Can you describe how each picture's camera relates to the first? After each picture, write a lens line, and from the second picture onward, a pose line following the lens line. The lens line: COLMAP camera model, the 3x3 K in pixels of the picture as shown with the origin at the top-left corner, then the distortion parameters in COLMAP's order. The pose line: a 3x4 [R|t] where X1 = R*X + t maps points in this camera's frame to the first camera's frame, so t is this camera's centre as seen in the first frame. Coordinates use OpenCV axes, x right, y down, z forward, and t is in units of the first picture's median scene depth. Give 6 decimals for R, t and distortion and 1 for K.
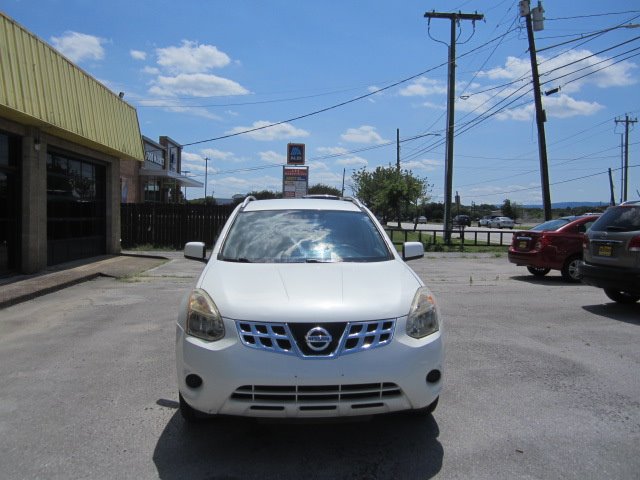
lens RADIAL K [[516.3, 0, 318.3], [0, 516.3, 237.2], [0, 0, 1]] dist [-0.049687, -0.001969]
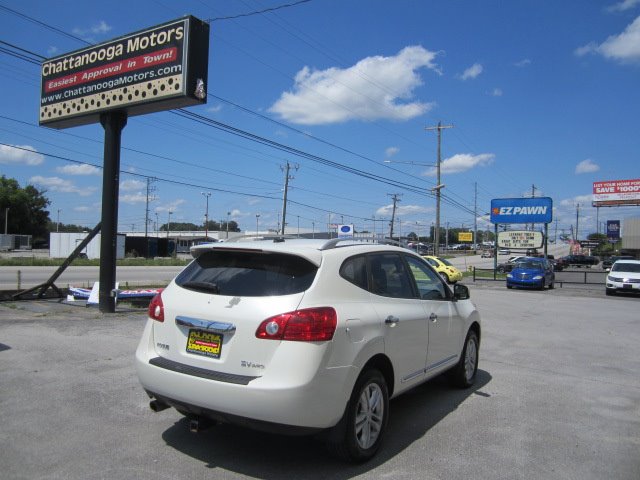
lens RADIAL K [[516.3, 0, 316.5], [0, 516.3, 237.2], [0, 0, 1]] dist [-0.049687, -0.001969]
pose [[-0.802489, -0.018037, 0.596394, -0.207445], [-0.022966, 0.999736, -0.000668, -0.028082], [-0.596225, -0.014233, -0.802692, 0.655388]]
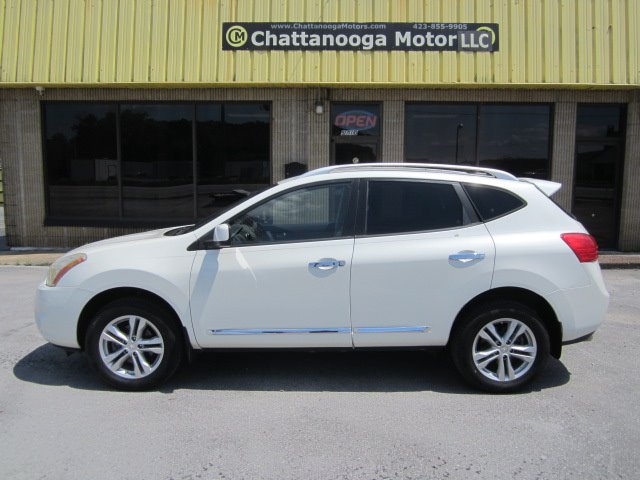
lens RADIAL K [[516.3, 0, 322.9], [0, 516.3, 235.7], [0, 0, 1]] dist [-0.049687, -0.001969]
pose [[-0.081327, 0.084148, -0.993129, 0.284887], [-0.044195, 0.995145, 0.087938, -0.011392], [0.995707, 0.051043, -0.077213, 0.374756]]
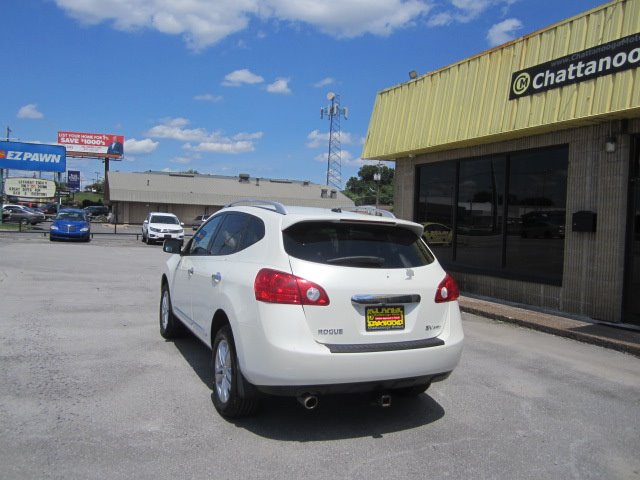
lens RADIAL K [[516.3, 0, 317.6], [0, 516.3, 239.5], [0, 0, 1]] dist [-0.049687, -0.001969]
pose [[-0.932077, -0.045007, -0.359455, 0.092155], [-0.069319, 0.996076, 0.055027, -0.024919], [0.355568, 0.076206, -0.931539, 0.702245]]
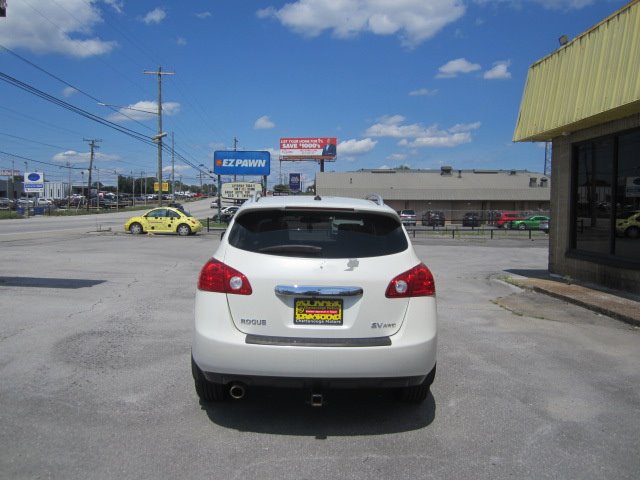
lens RADIAL K [[516.3, 0, 317.4], [0, 516.3, 239.5], [0, 0, 1]] dist [-0.049687, -0.001969]
pose [[-0.998409, -0.031807, 0.046557, -0.033135], [-0.027740, 0.995949, 0.085530, -0.027669], [-0.049089, 0.084103, -0.995247, 0.712828]]
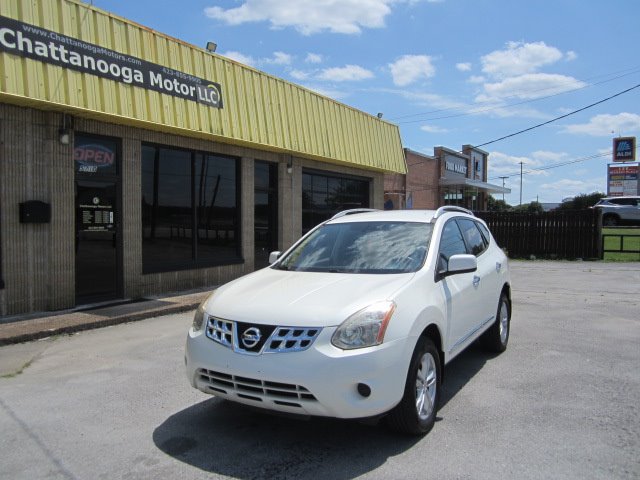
lens RADIAL K [[516.3, 0, 318.5], [0, 516.3, 238.4], [0, 0, 1]] dist [-0.049687, -0.001969]
pose [[0.812830, -0.004114, -0.582487, 0.156604], [-0.002725, 0.999937, -0.010865, -0.002200], [0.582495, 0.010419, 0.812768, 0.030110]]
